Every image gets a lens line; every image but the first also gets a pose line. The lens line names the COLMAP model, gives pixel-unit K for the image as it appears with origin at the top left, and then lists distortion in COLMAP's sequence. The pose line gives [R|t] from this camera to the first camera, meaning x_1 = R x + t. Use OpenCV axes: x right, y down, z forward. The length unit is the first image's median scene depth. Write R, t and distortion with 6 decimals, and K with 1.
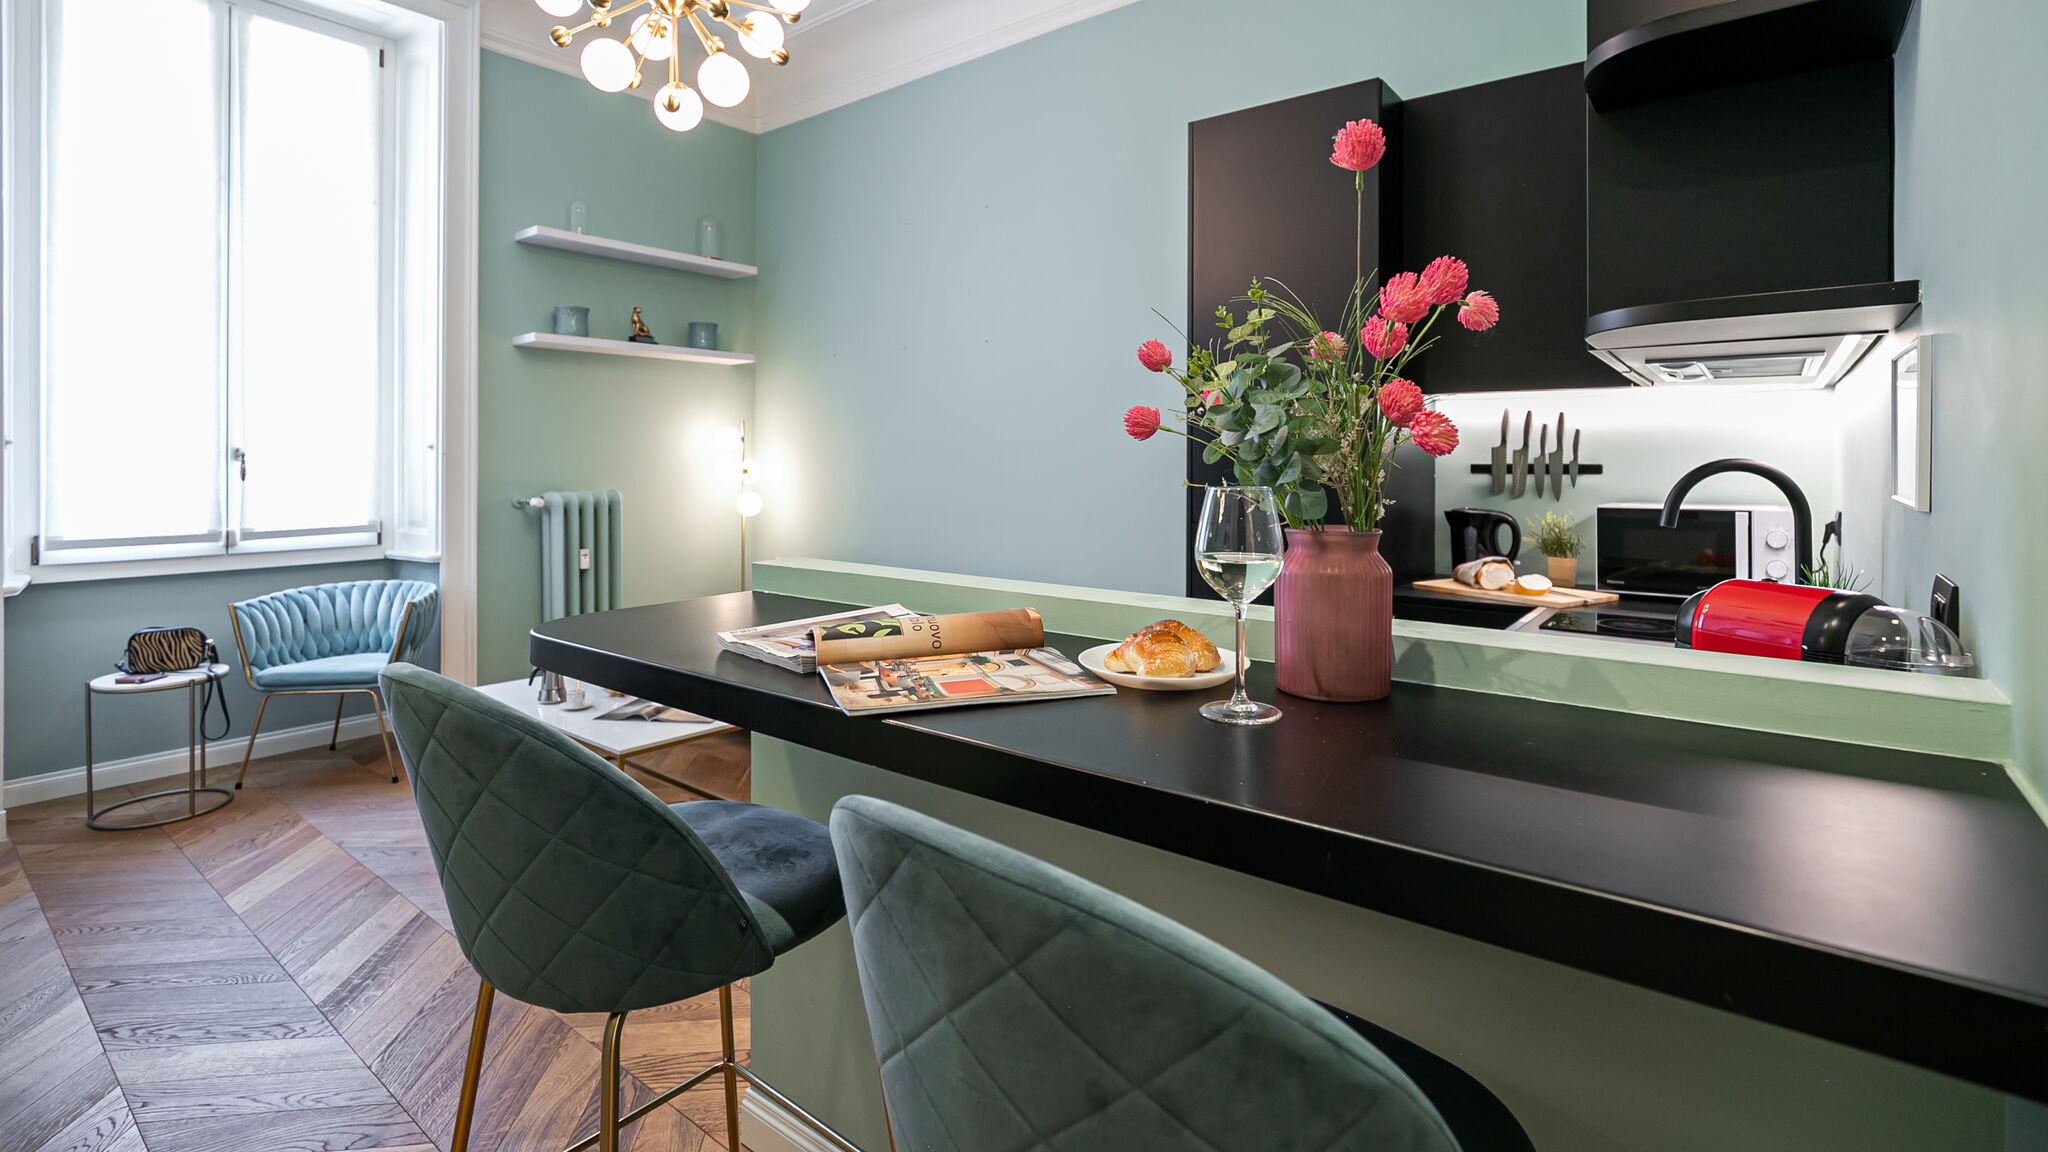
lens RADIAL K [[955.4, 0, 1031.6], [0, 955.4, 463.9], [0, 0, 1]] dist [-0.014990, 0.005062]
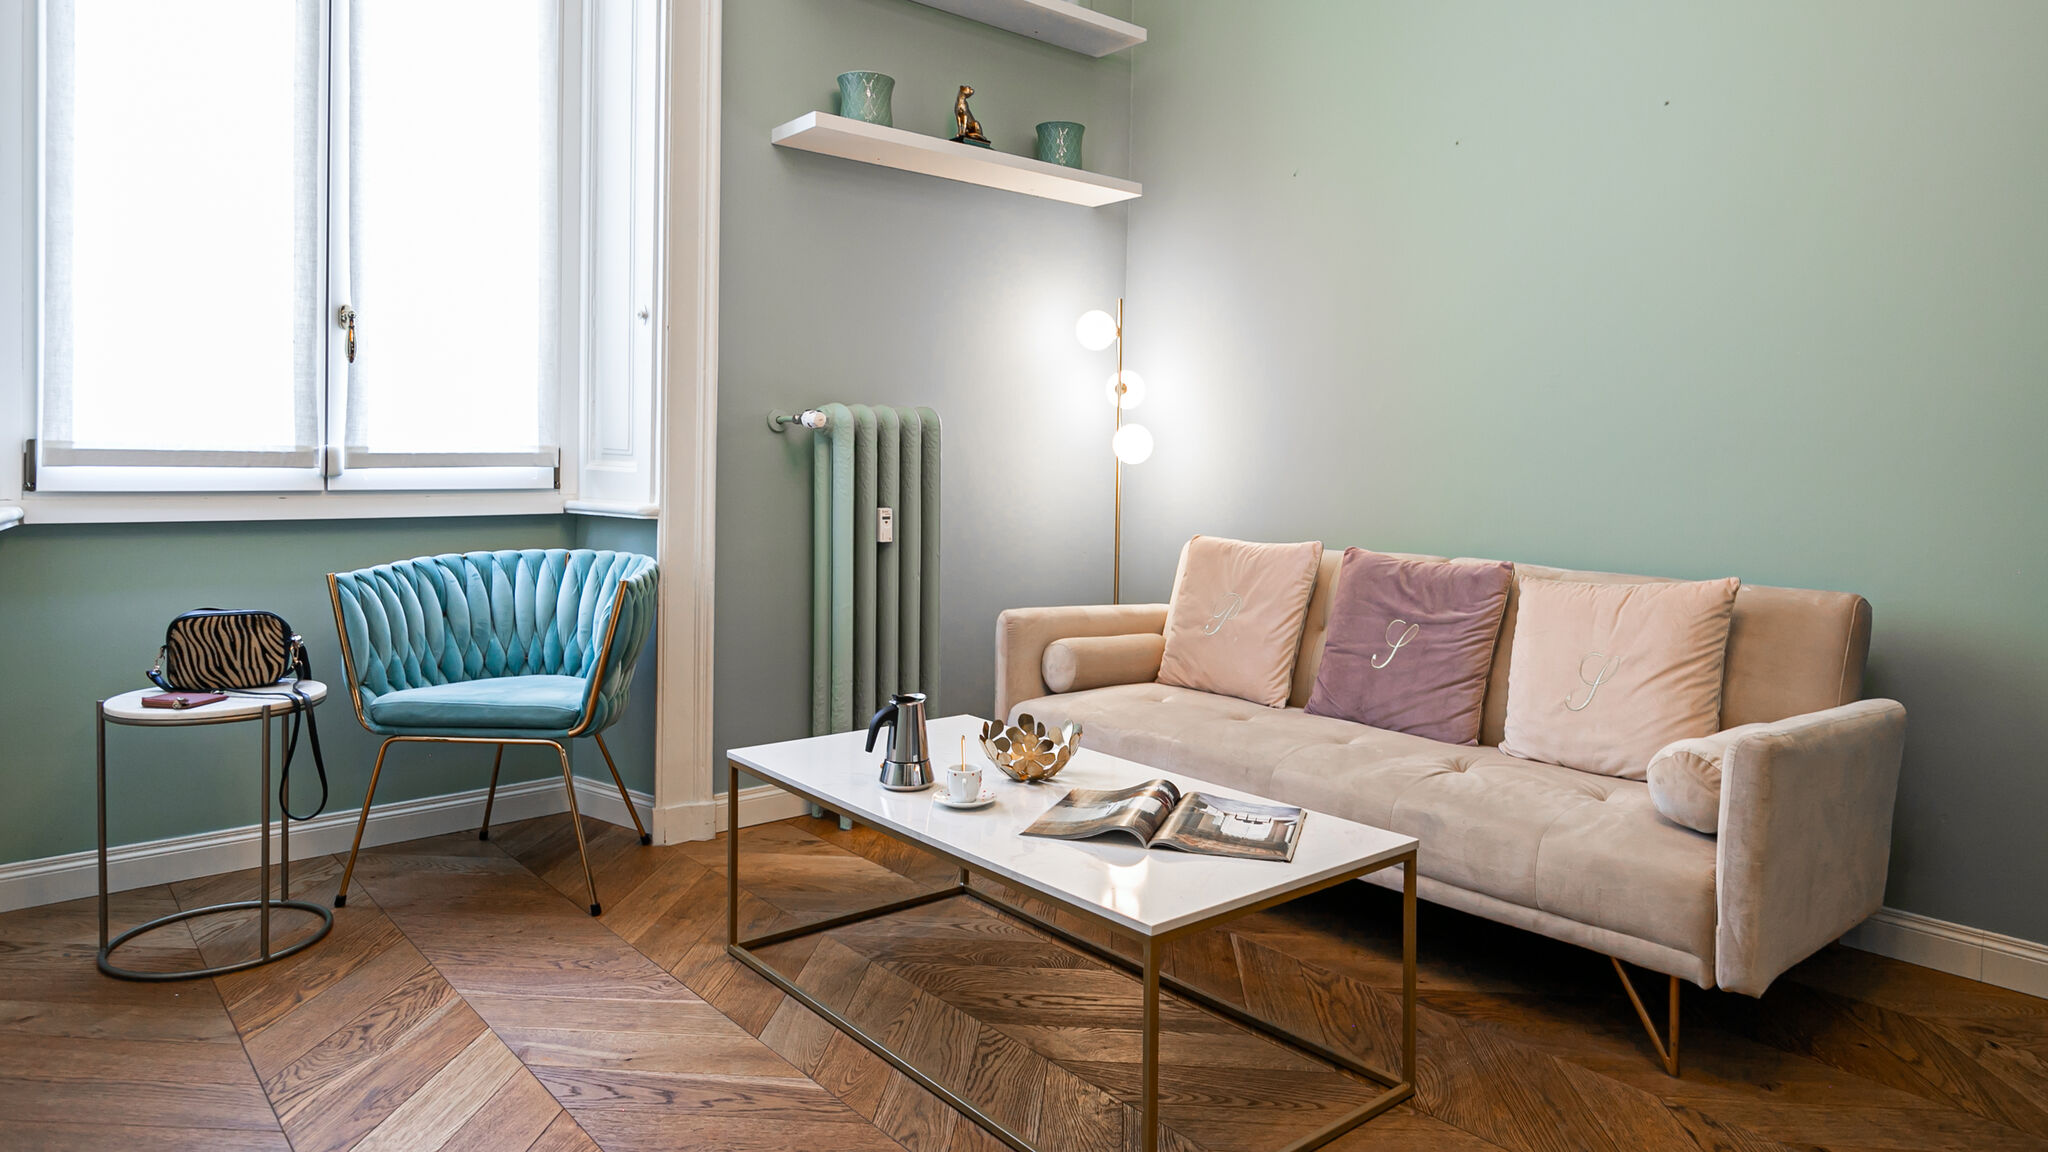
lens RADIAL K [[1231.4, 0, 1031.9], [0, 1231.4, 477.1], [0, 0, 1]] dist [-0.004250, -0.000939]
pose [[0.982809, 0.017045, -0.183834, -0.311927], [-0.014415, 0.999774, 0.015630, 0.074798], [0.184059, -0.012711, 0.982833, 0.370681]]
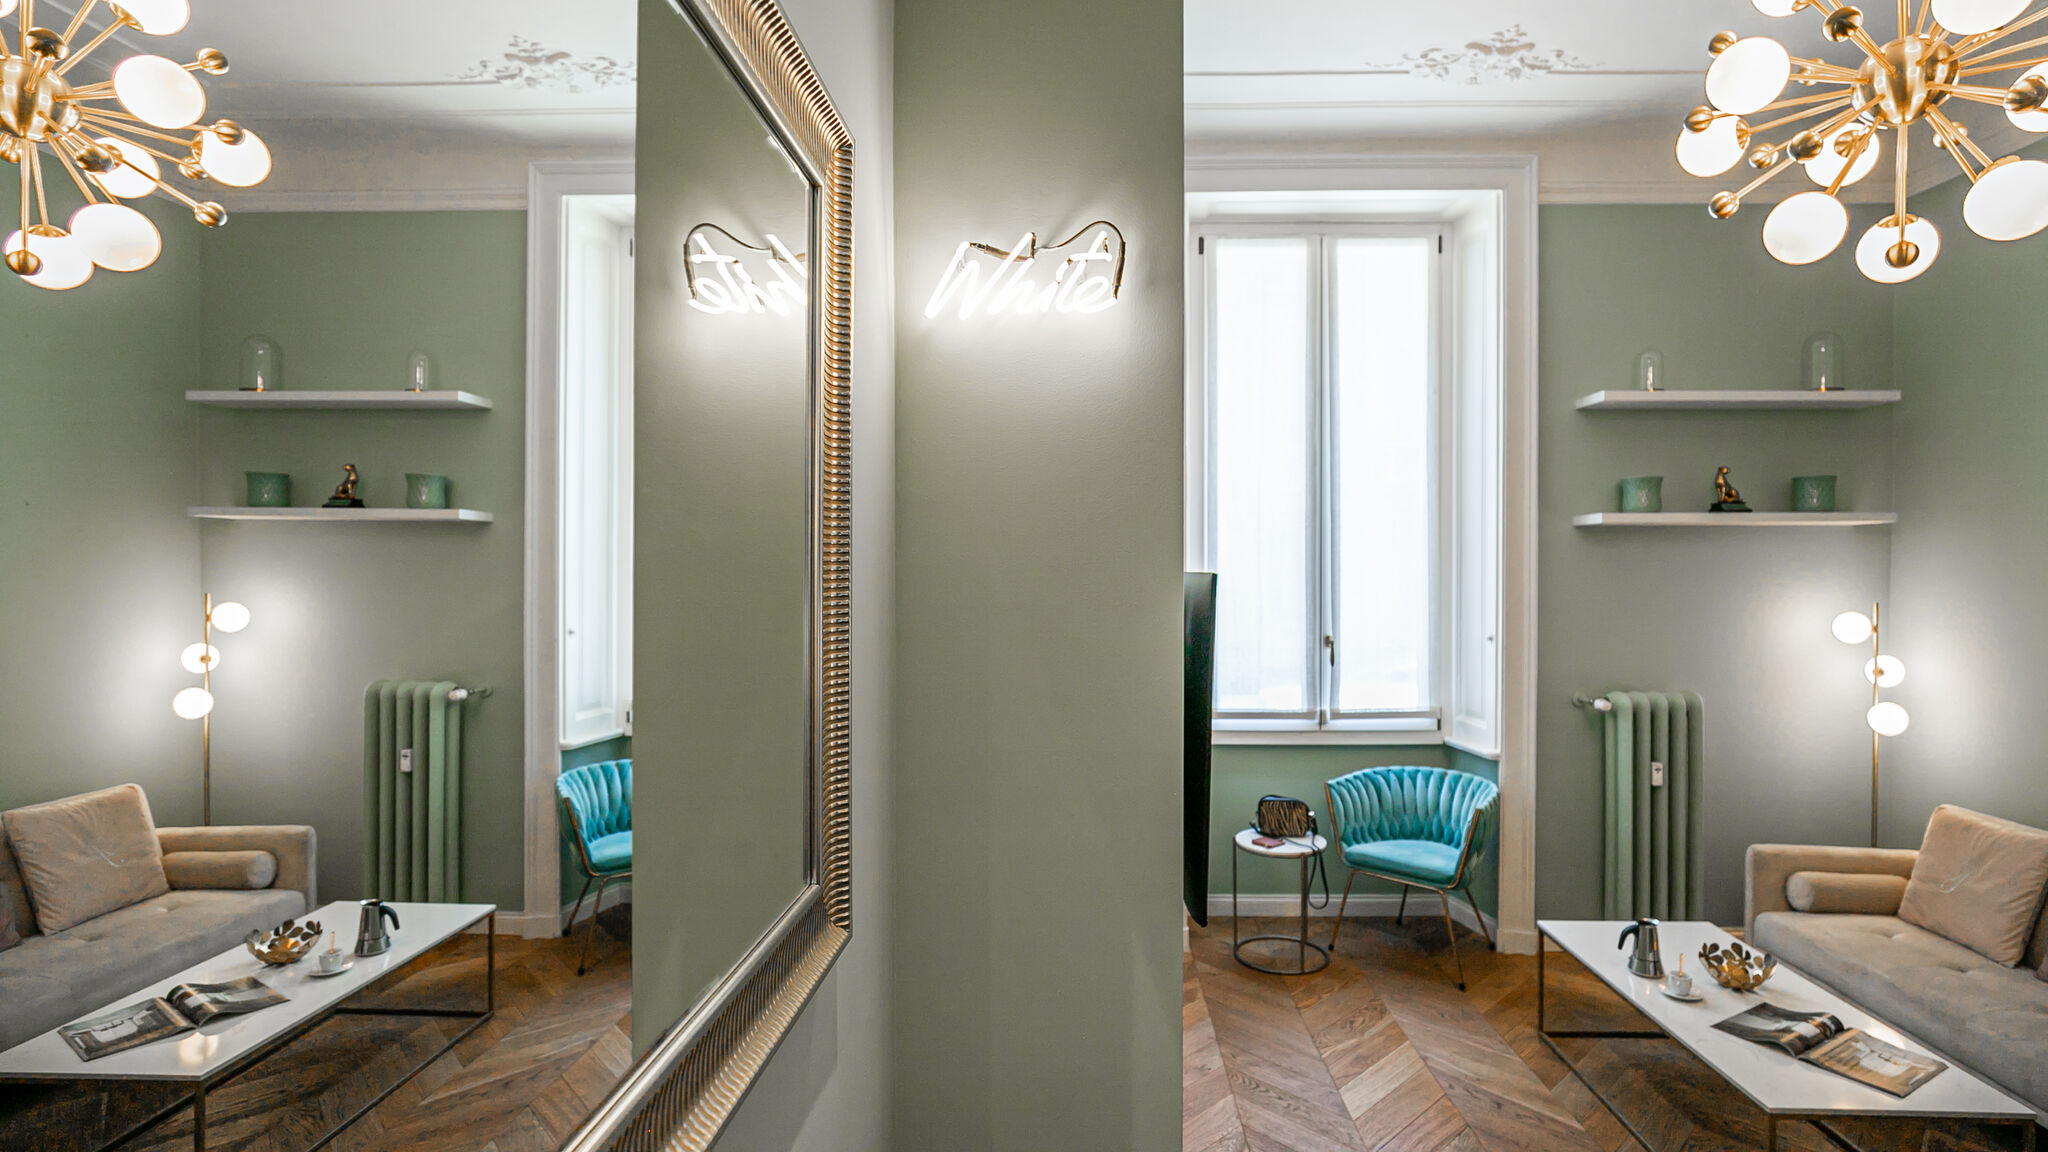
lens RADIAL K [[955.4, 0, 1067.0], [0, 955.4, 583.2], [0, 0, 1]] dist [-0.014990, 0.005062]
pose [[0.605893, 0.010822, -0.795473, -0.142389], [0.004157, 0.999851, 0.016768, -0.108351], [0.795535, -0.013466, 0.605758, 0.081636]]
